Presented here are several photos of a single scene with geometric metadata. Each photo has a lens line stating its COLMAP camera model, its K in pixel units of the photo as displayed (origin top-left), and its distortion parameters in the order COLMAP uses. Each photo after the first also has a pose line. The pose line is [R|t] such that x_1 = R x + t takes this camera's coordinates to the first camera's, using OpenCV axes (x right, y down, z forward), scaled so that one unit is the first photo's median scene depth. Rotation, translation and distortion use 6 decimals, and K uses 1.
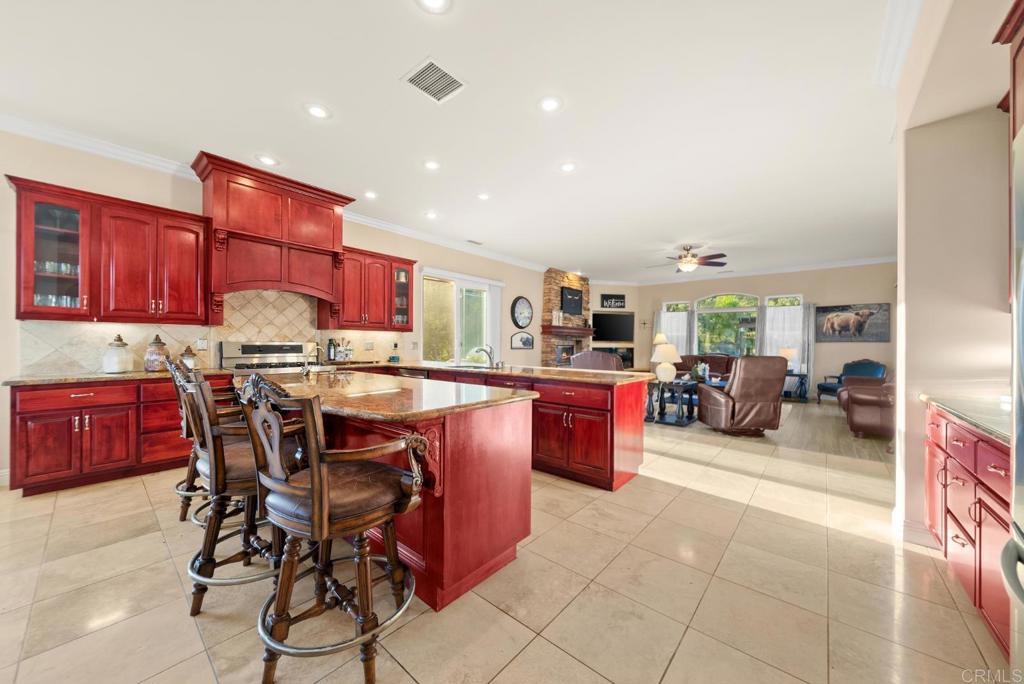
lens RADIAL K [[360.1, 0, 513.3], [0, 360.1, 344.4], [0, 0, 1]] dist [-0.001417, -0.000270]
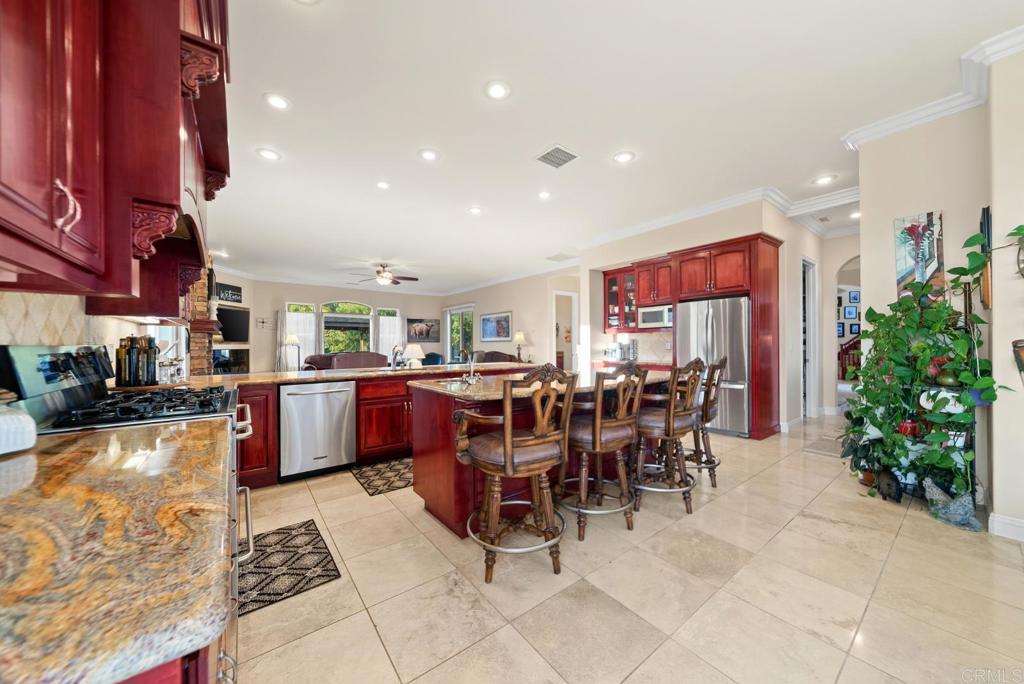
lens RADIAL K [[360.1, 0, 511.1], [0, 360.1, 340.2], [0, 0, 1]] dist [-0.001417, -0.000270]
pose [[0.205160, 0.003153, 0.978723, -0.525978], [0.009055, 0.999946, -0.005120, -0.004256], [-0.978686, 0.009913, 0.205121, 0.288307]]
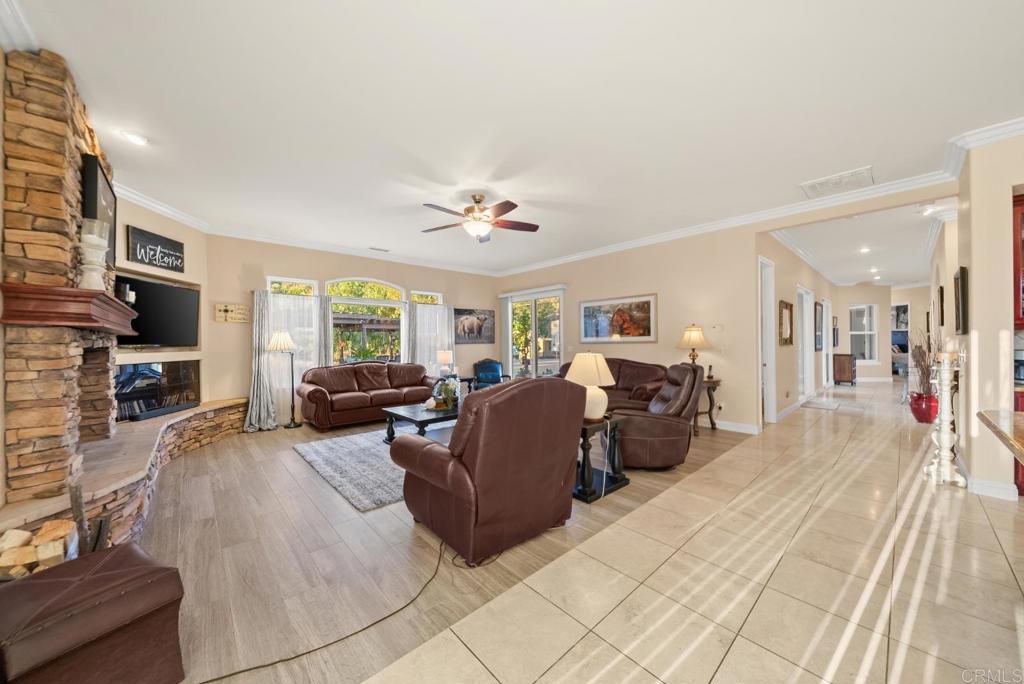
lens RADIAL K [[360.1, 0, 508.2], [0, 360.1, 341.1], [0, 0, 1]] dist [-0.001417, -0.000270]
pose [[0.122330, -0.005553, 0.992474, -0.113901], [0.014371, 0.999889, 0.003824, -0.016976], [-0.992385, 0.013795, 0.122396, 0.749775]]
